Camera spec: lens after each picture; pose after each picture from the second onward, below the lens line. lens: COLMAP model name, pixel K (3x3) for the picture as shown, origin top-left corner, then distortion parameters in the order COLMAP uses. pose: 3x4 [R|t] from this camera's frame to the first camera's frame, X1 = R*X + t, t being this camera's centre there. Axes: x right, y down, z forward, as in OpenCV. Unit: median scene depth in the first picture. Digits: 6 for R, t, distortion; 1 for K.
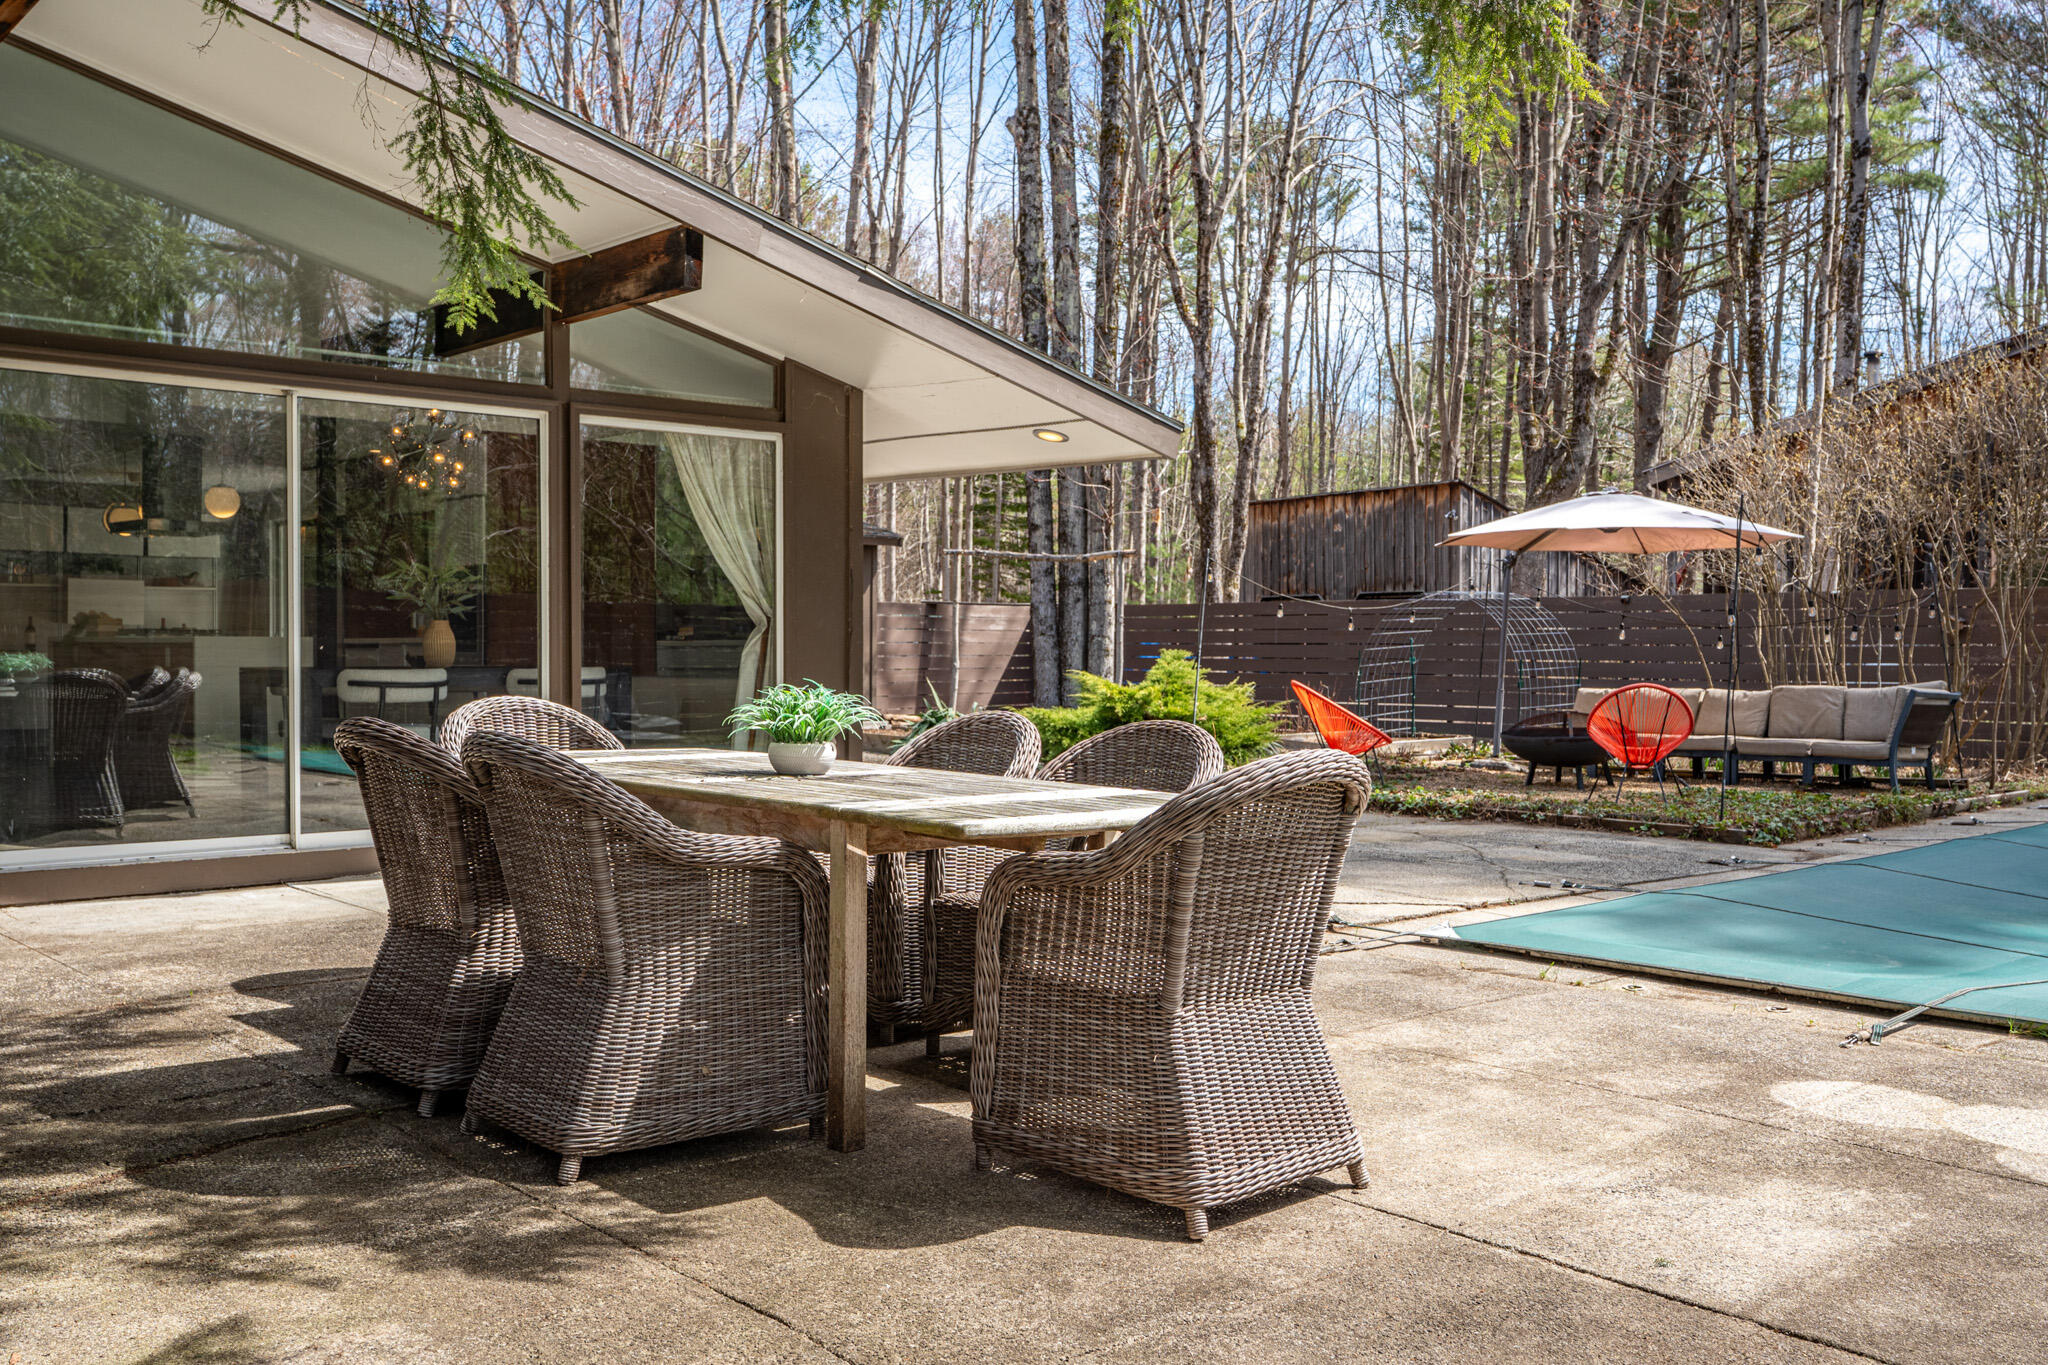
lens RADIAL K [[1822.3, 0, 1026.1], [0, 1822.3, 686.8], [0, 0, 1]] dist [-0.012390, -0.002295]
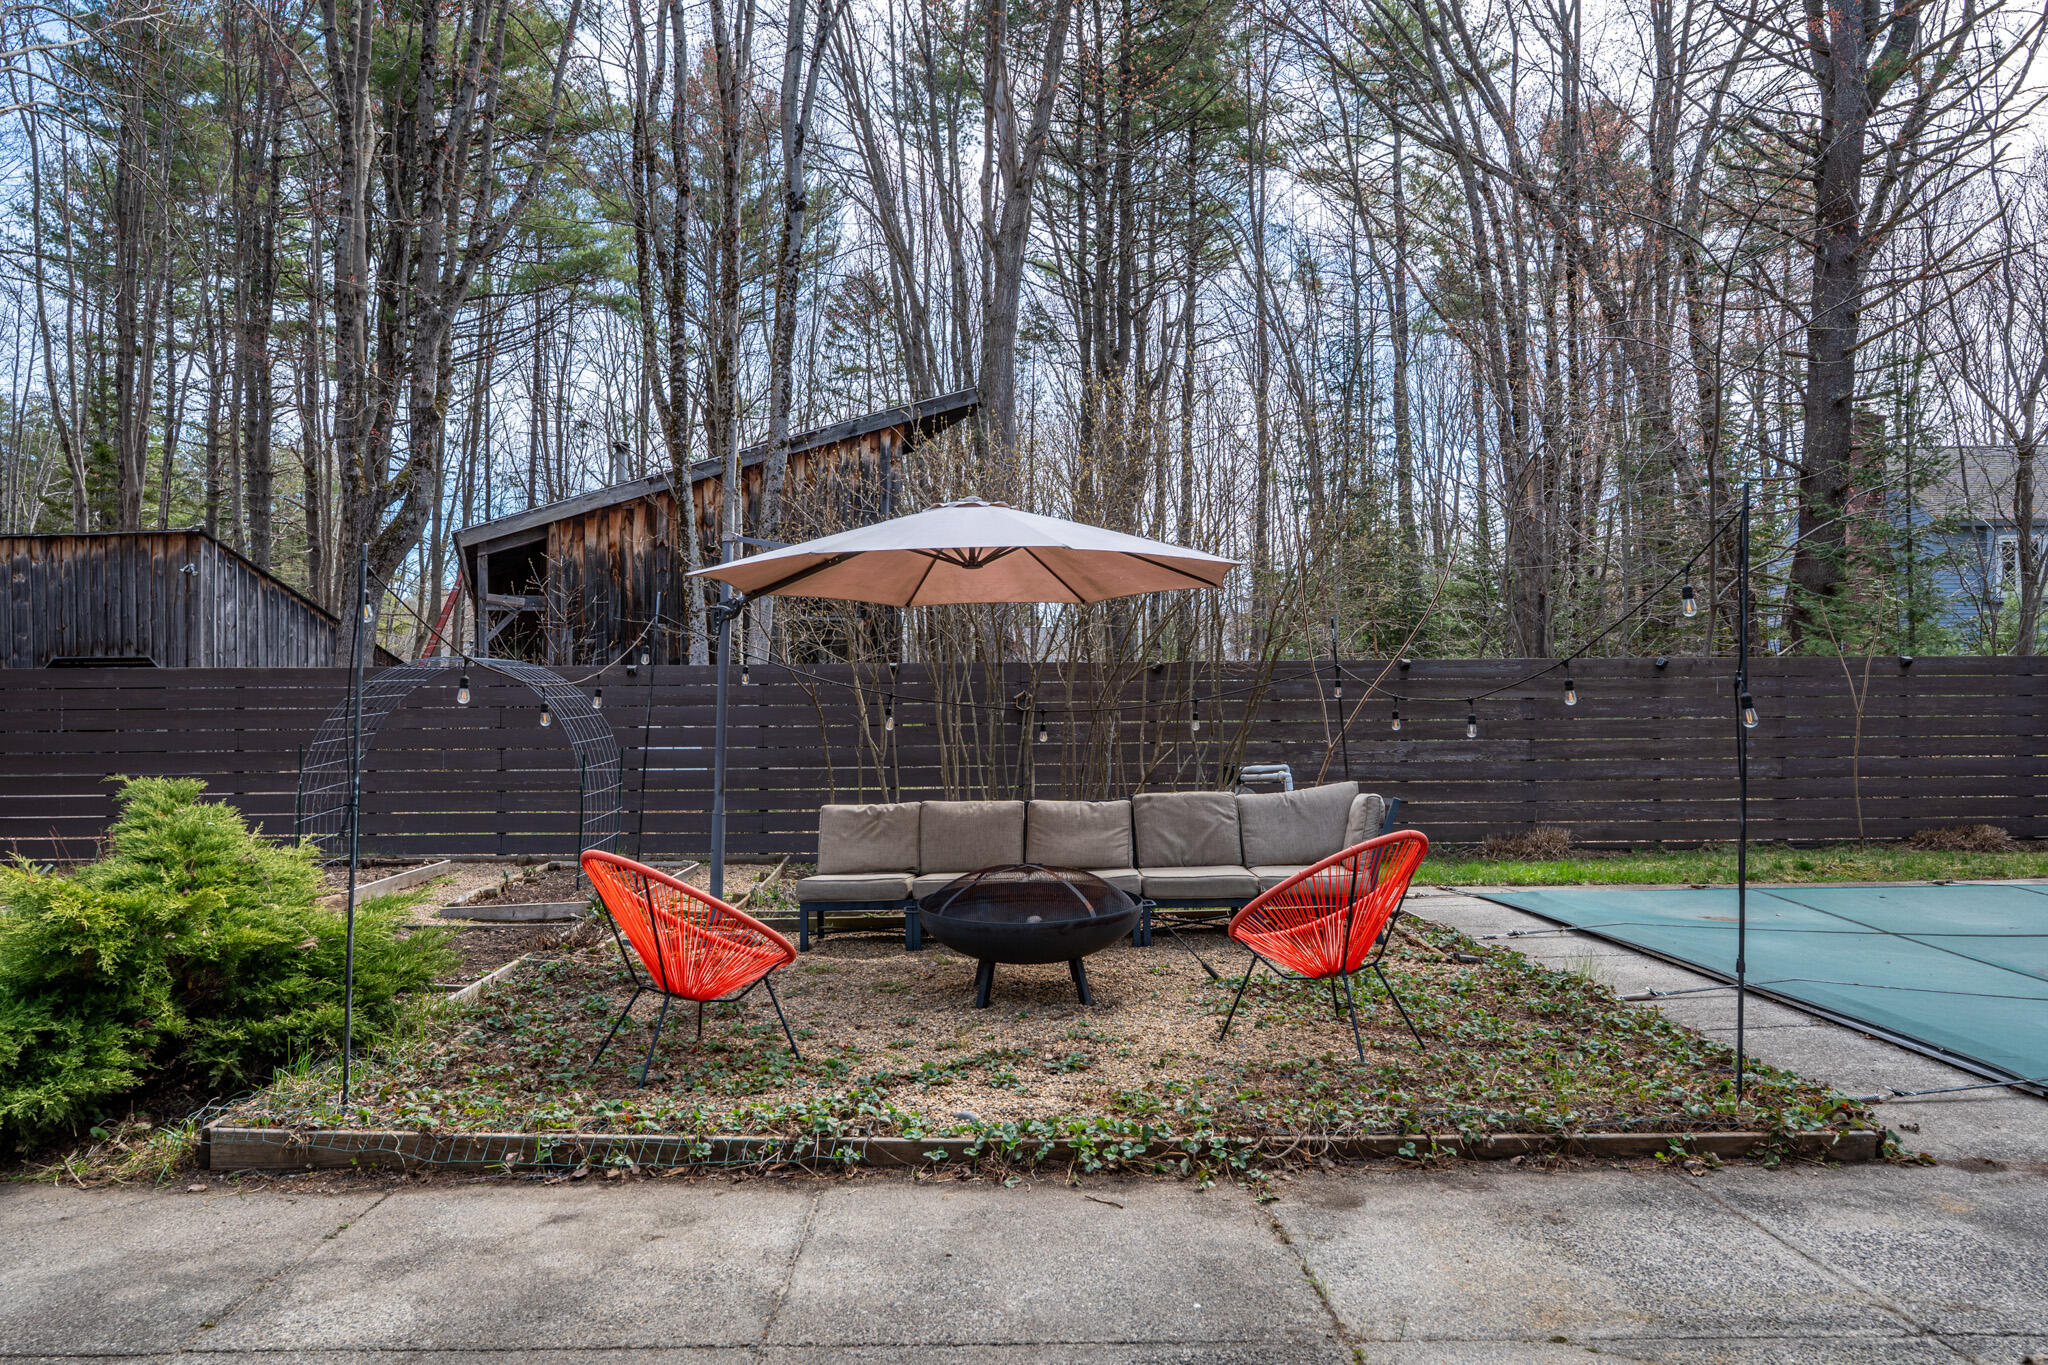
lens RADIAL K [[1408.6, 0, 1024.6], [0, 1408.6, 686.3], [0, 0, 1]] dist [-0.003369, -0.002289]
pose [[0.650067, 0.003751, 0.759868, -0.041780], [0.025638, 0.999310, -0.026866, -0.028935], [-0.759445, 0.036946, 0.649522, 0.709184]]
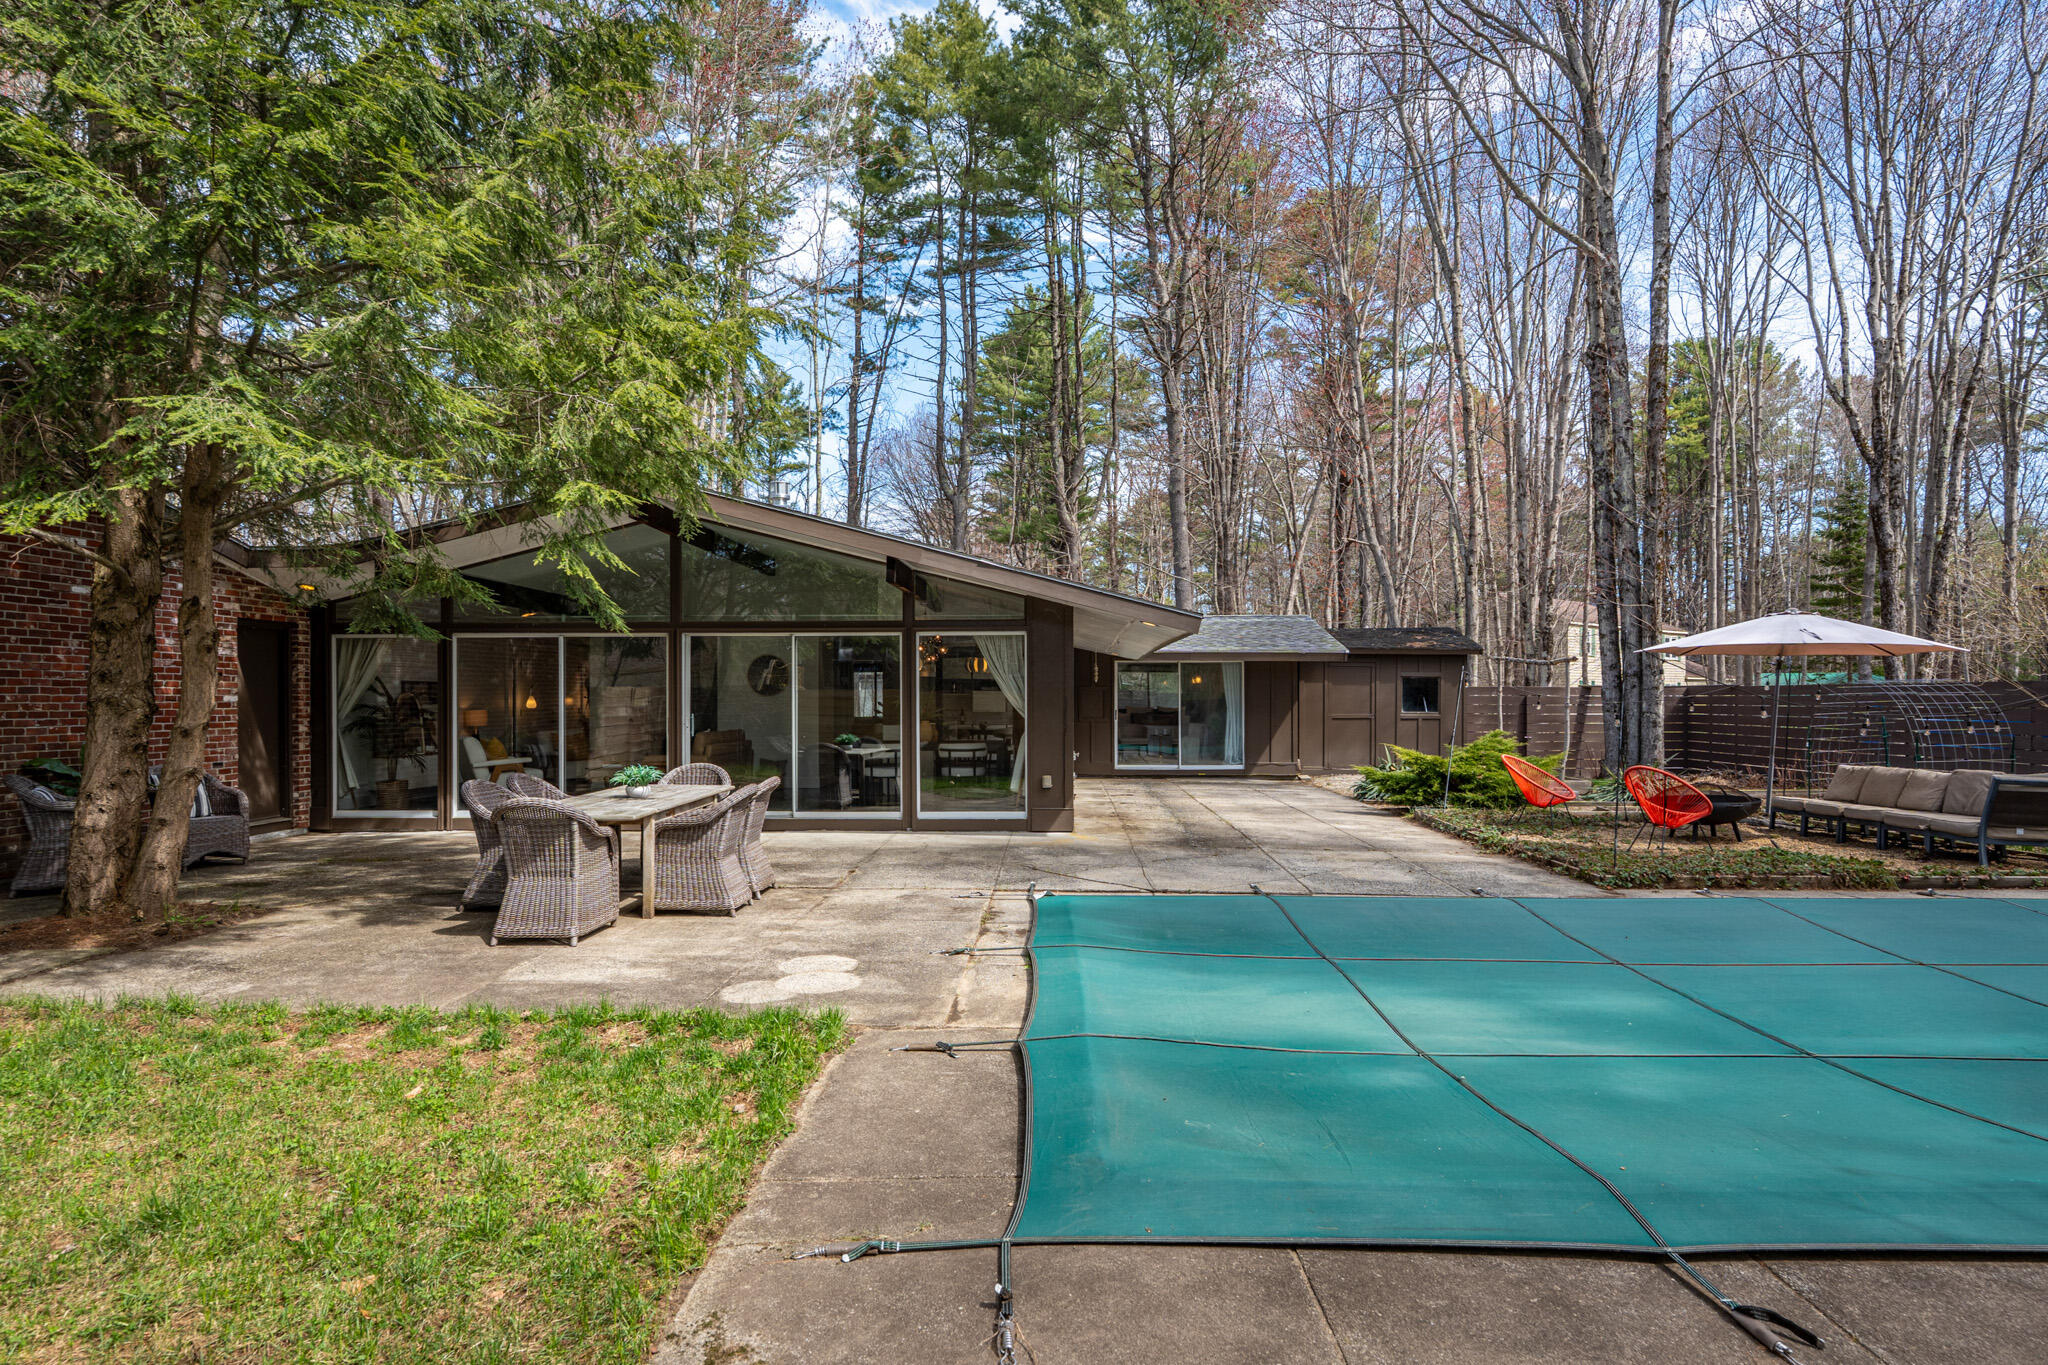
lens RADIAL K [[1198.6, 0, 1036.2], [0, 1198.6, 690.7], [0, 0, 1]] dist [0.022020, 0.000109]
pose [[0.728823, -0.012749, -0.684583, 0.535872], [-0.009265, 0.999551, -0.028478, -0.023160], [0.684639, 0.027098, 0.728378, 0.020389]]
